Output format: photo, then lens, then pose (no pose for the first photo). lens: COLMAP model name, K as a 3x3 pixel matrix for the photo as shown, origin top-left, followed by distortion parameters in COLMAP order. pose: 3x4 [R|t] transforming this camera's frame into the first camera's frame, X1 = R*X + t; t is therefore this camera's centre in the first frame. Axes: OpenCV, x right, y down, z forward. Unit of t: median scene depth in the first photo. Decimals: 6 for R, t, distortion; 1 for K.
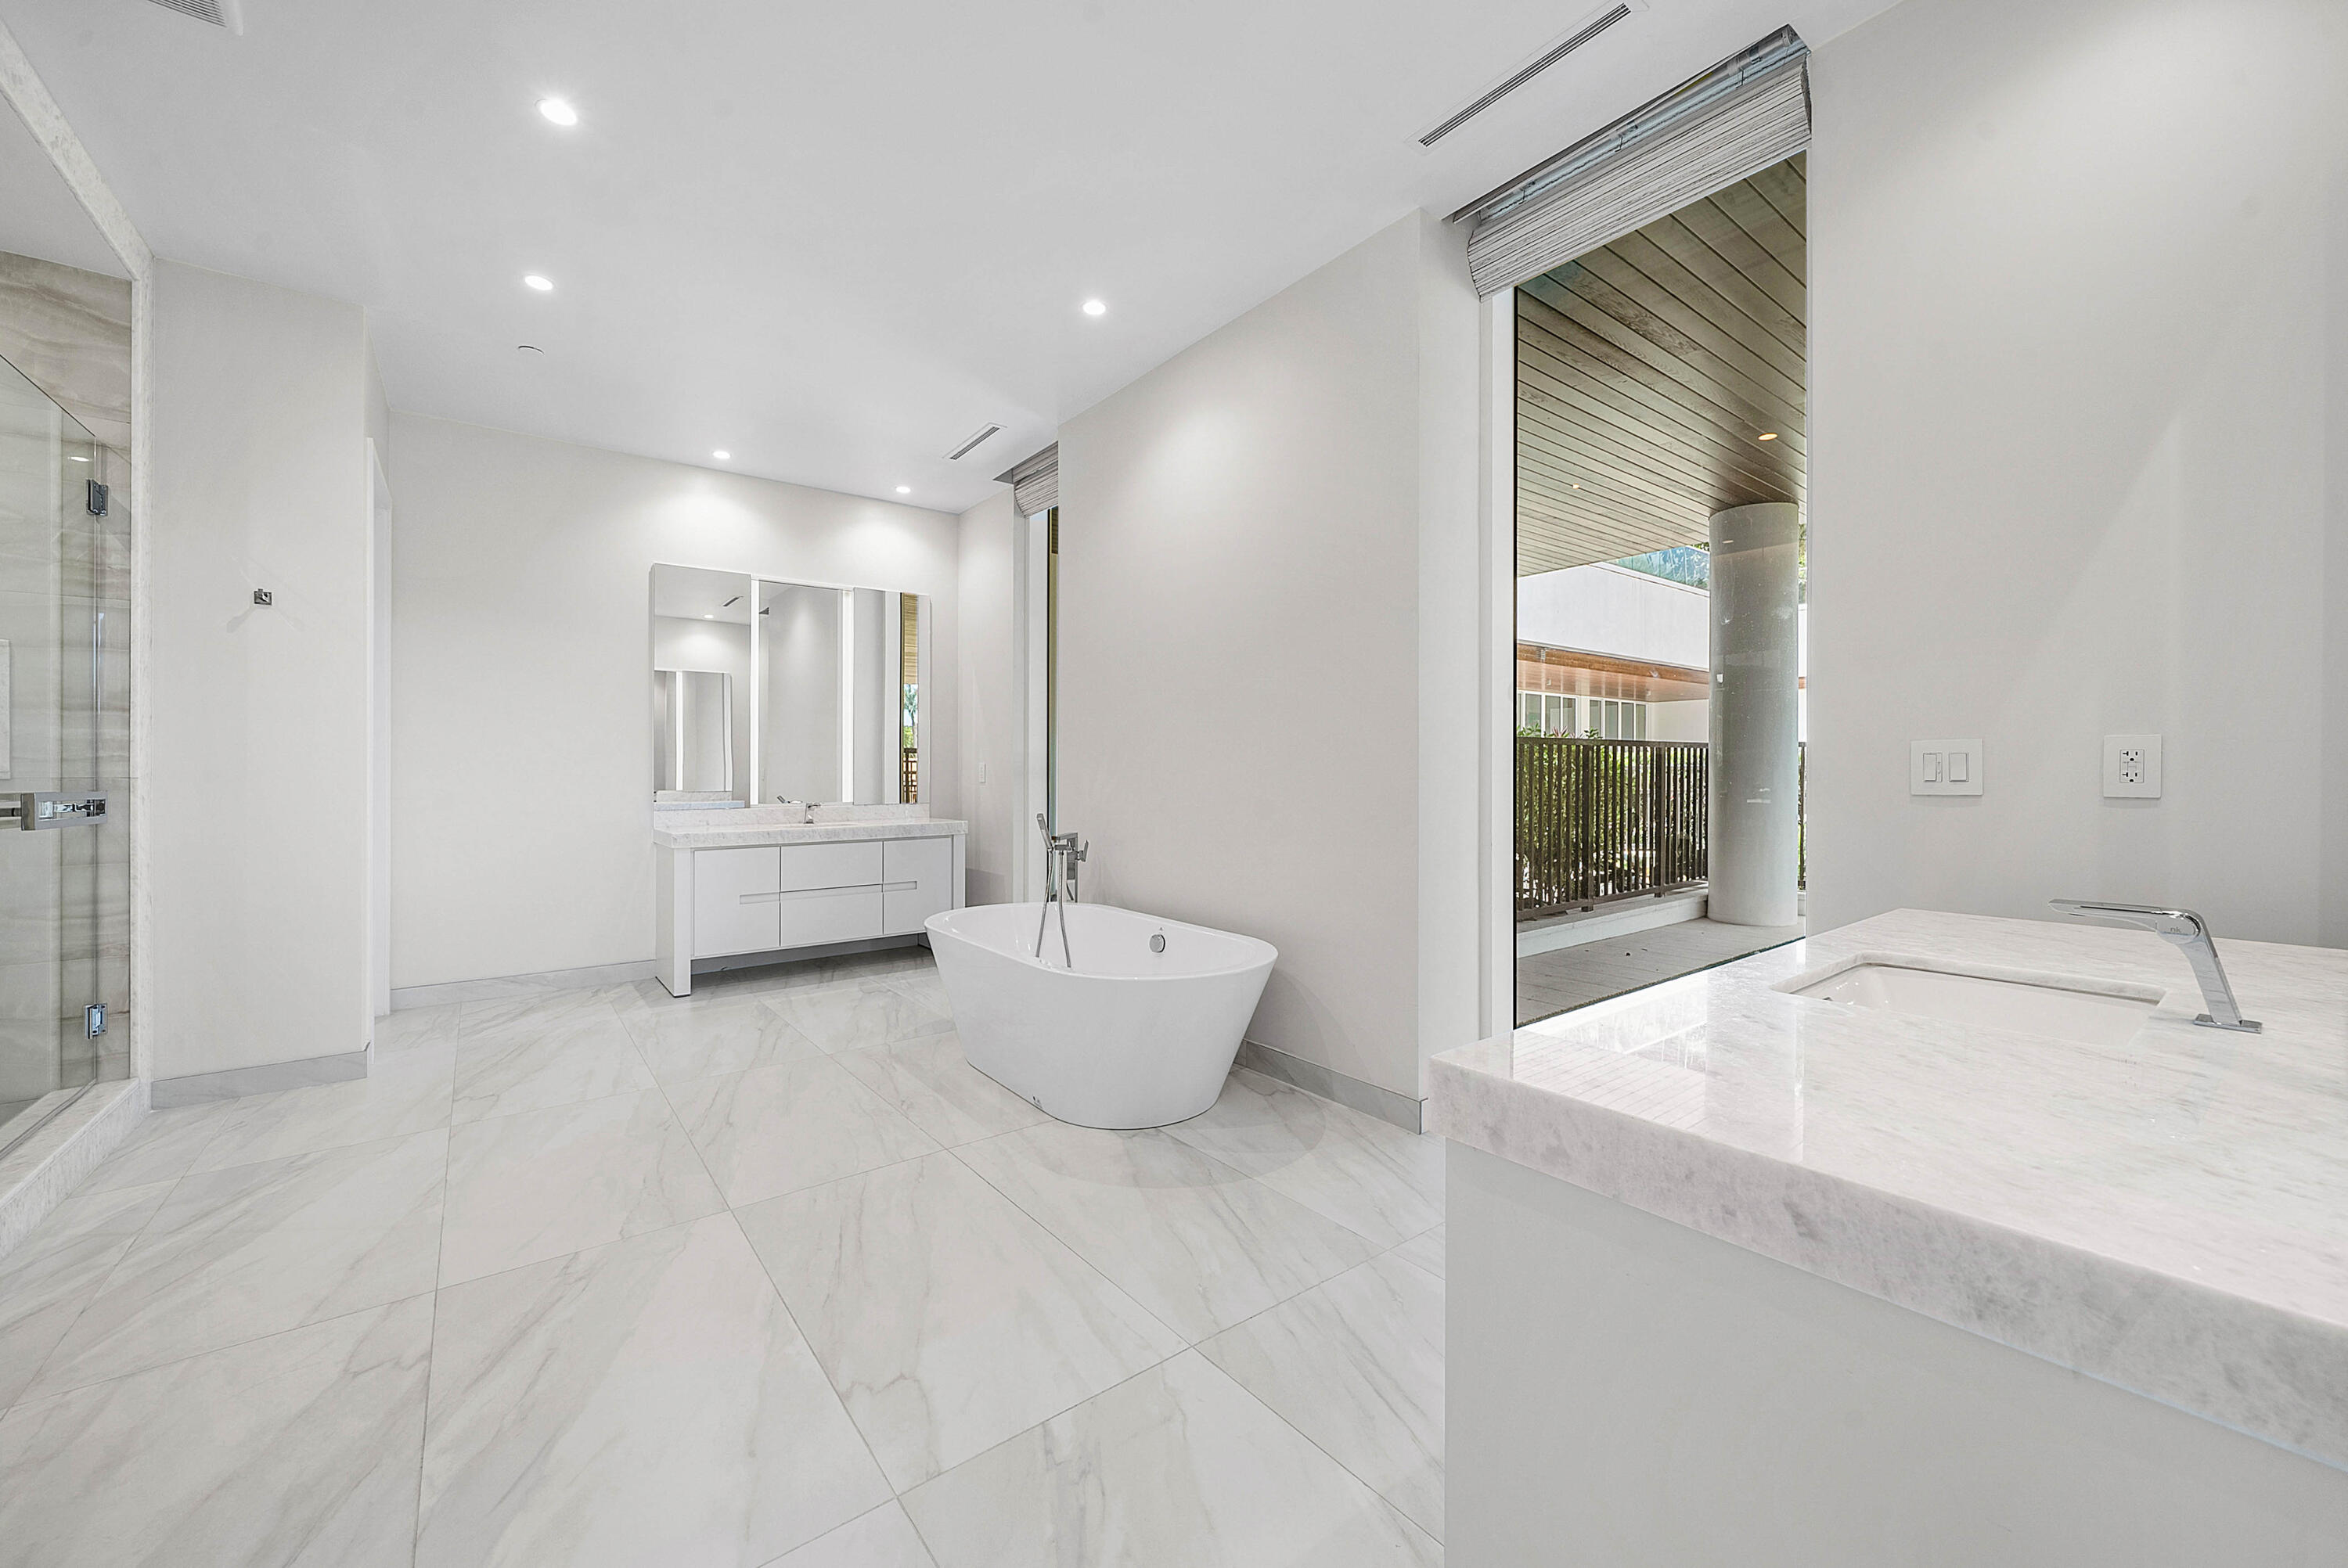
lens RADIAL K [[895.6, 0, 1176.0], [0, 895.6, 770.9], [0, 0, 1]] dist [-0.000144, -0.000053]
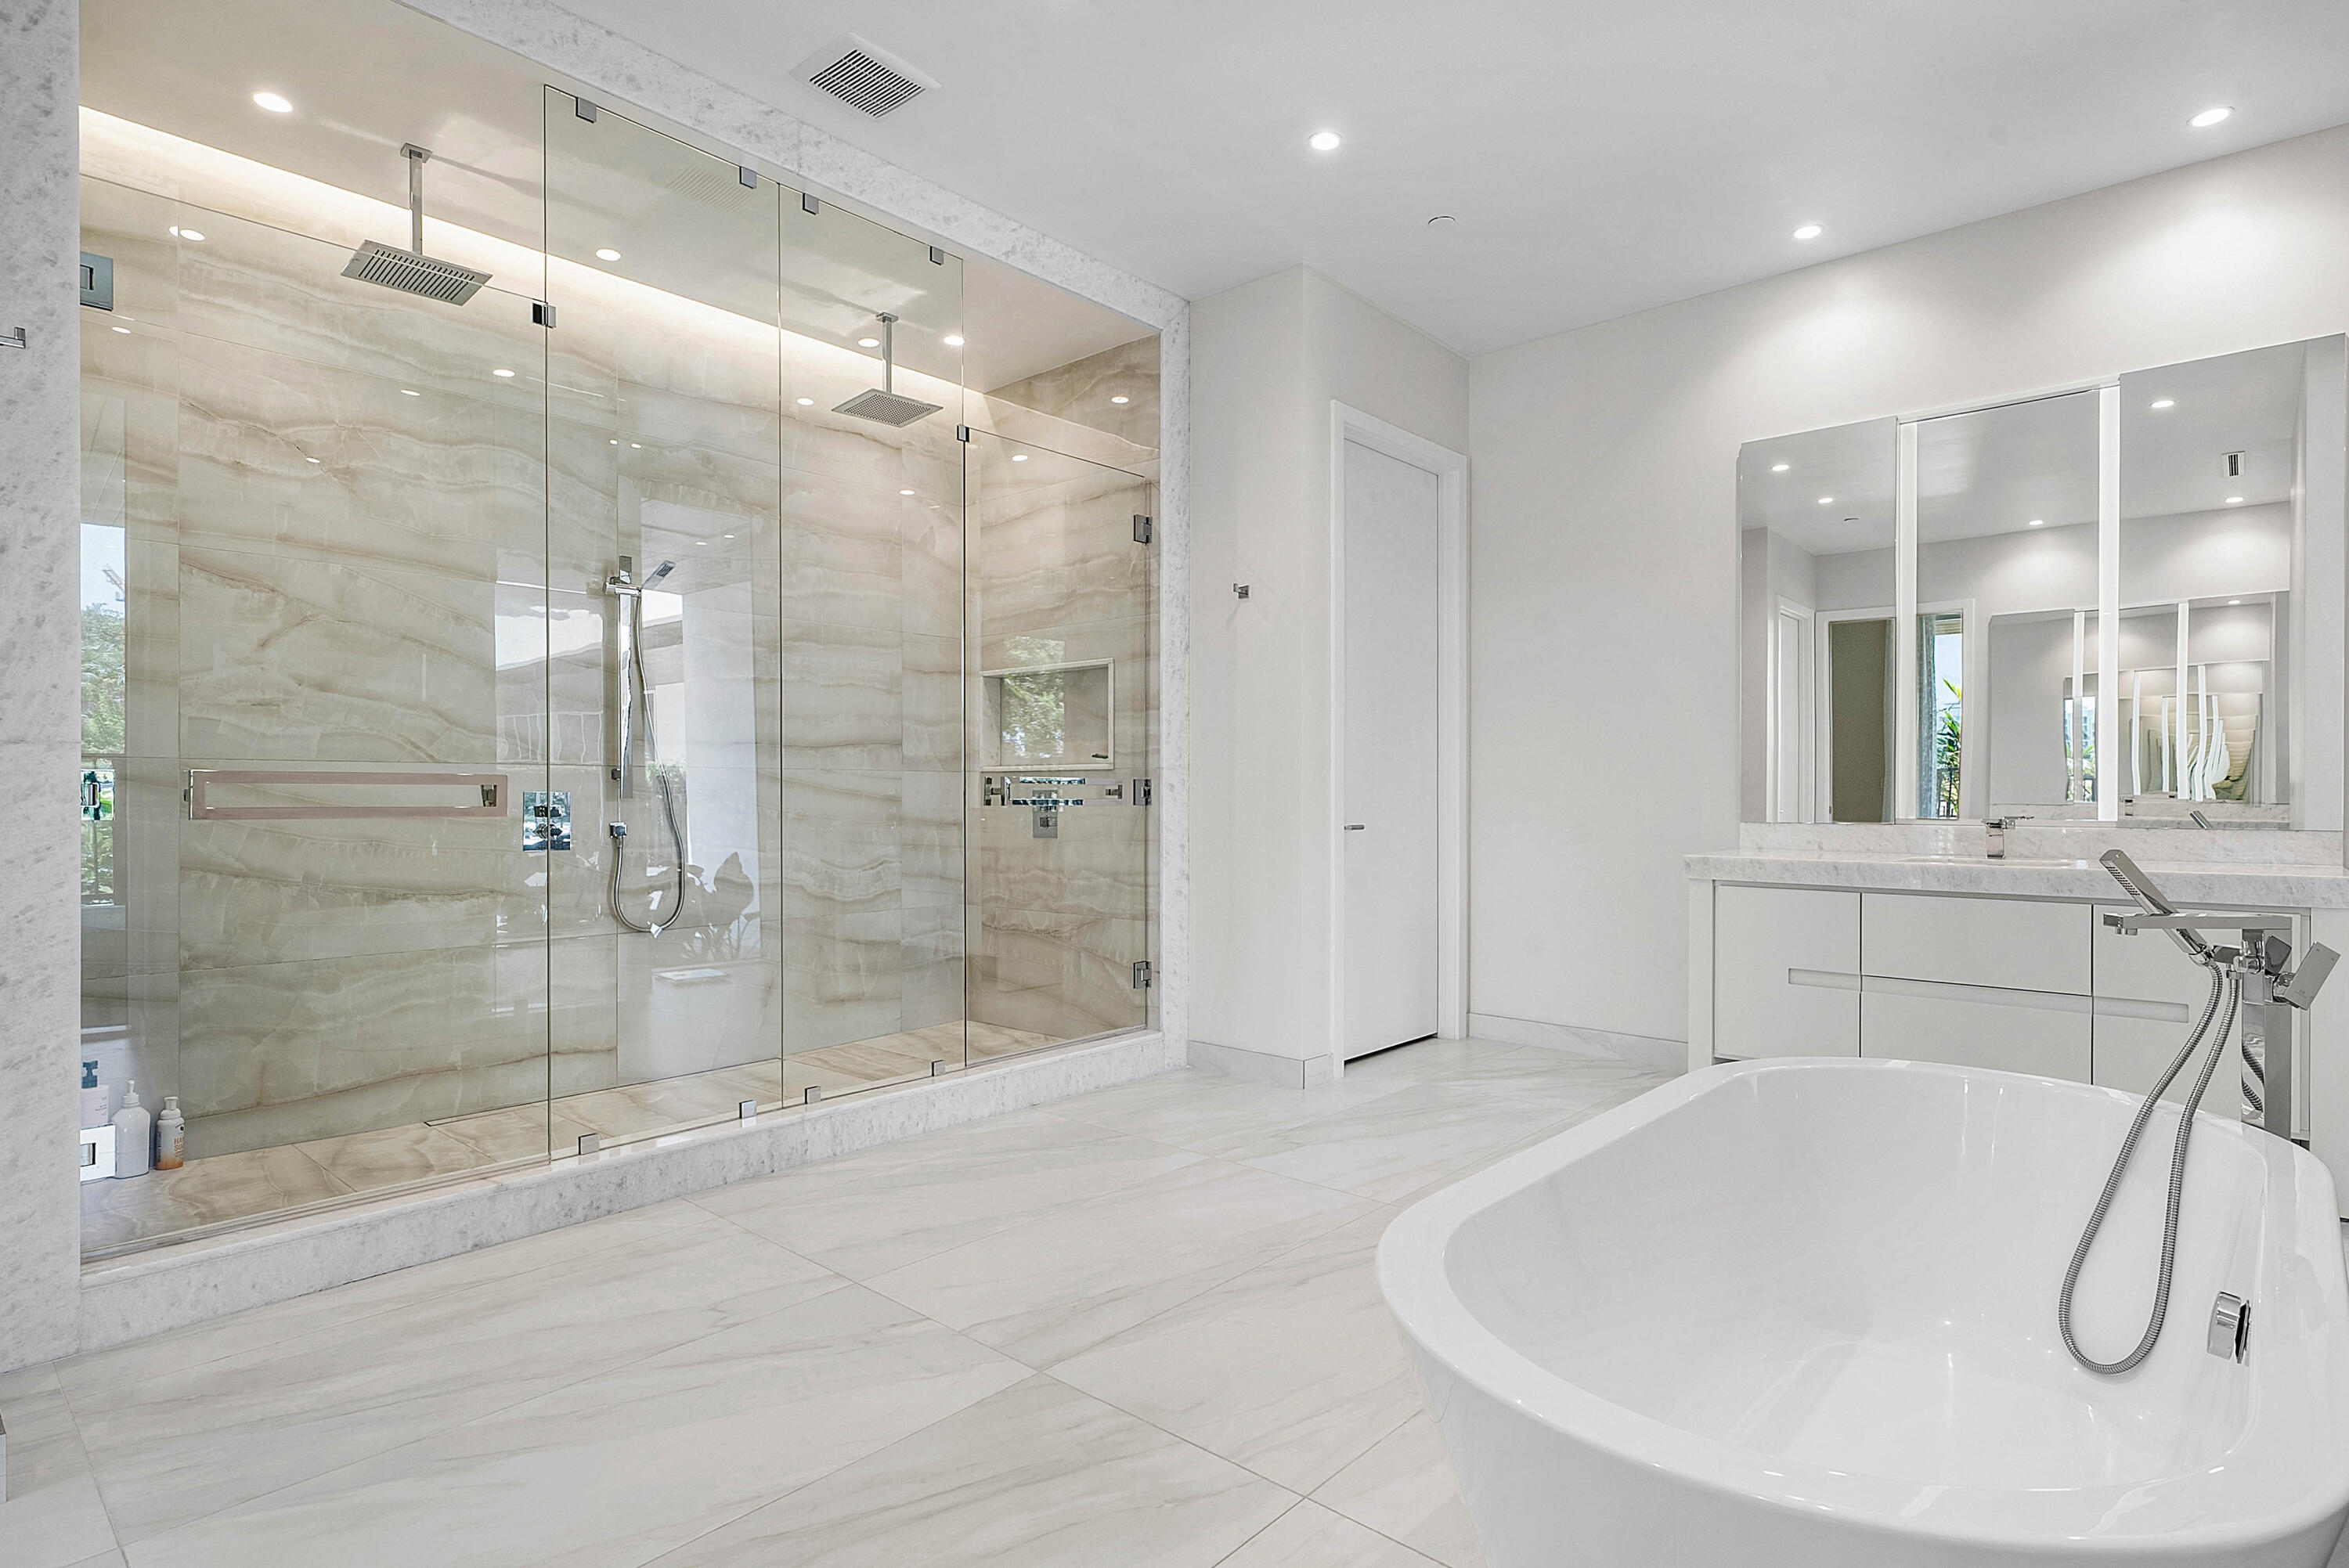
lens RADIAL K [[1199.1, 0, 1174.5], [0, 1199.1, 784.0], [0, 0, 1]] dist [0.001768, -0.000025]
pose [[0.190662, 0.000254, -0.981656, 0.336662], [-0.000066, 1.000000, 0.000246, 0.027862], [0.981656, 0.000018, 0.190662, 0.721882]]
